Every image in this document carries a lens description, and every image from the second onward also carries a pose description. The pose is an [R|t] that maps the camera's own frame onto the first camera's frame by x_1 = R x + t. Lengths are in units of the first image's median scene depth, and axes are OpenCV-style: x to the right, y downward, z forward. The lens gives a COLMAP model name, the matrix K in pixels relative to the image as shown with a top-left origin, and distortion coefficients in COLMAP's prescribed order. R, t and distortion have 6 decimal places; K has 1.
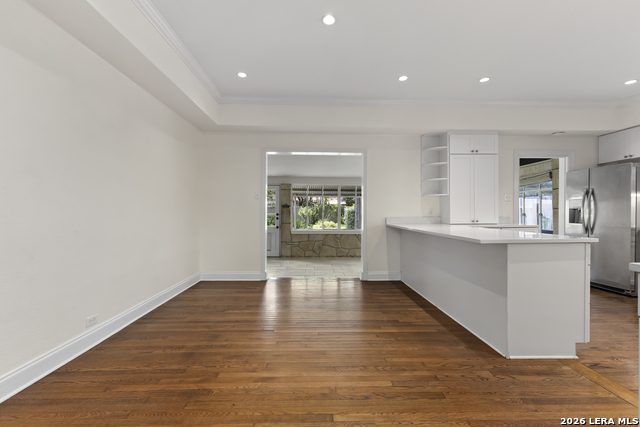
lens RADIAL K [[276.4, 0, 324.4], [0, 276.4, 210.2], [0, 0, 1]] dist [0.008861, -0.002487]
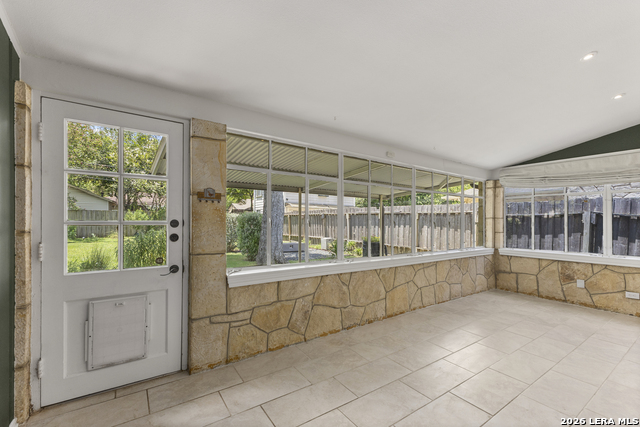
lens RADIAL K [[276.4, 0, 321.7], [0, 276.4, 226.2], [0, 0, 1]] dist [0.008861, -0.002487]
pose [[0.837565, -0.004073, 0.546322, -0.345472], [-0.010751, 0.999656, 0.023935, 0.016719], [-0.546232, -0.025920, 0.837233, 1.193764]]
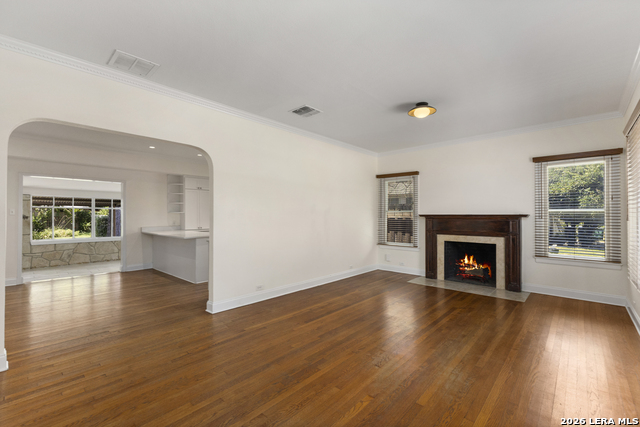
lens RADIAL K [[276.4, 0, 320.4], [0, 276.4, 215.1], [0, 0, 1]] dist [0.008861, -0.002487]
pose [[0.708993, -0.001273, 0.705215, -0.150735], [-0.002221, 0.999989, 0.004038, -0.049211], [-0.705212, -0.004429, 0.708982, -0.760593]]
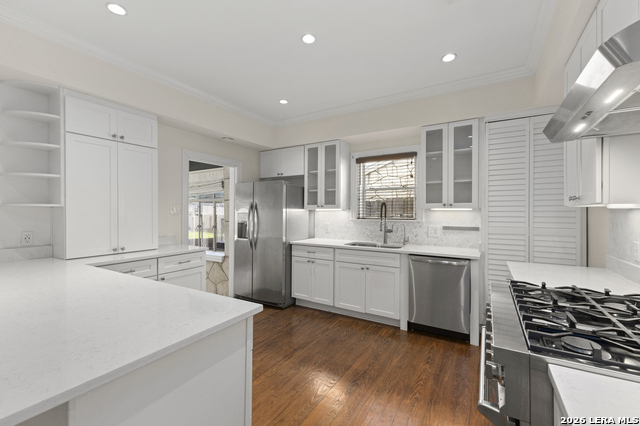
lens RADIAL K [[276.4, 0, 315.1], [0, 276.4, 214.8], [0, 0, 1]] dist [0.008861, -0.002487]
pose [[0.557857, -0.006180, 0.829914, 0.260589], [-0.007982, 0.999886, 0.012811, -0.046969], [-0.829898, -0.013771, 0.557745, 0.271498]]
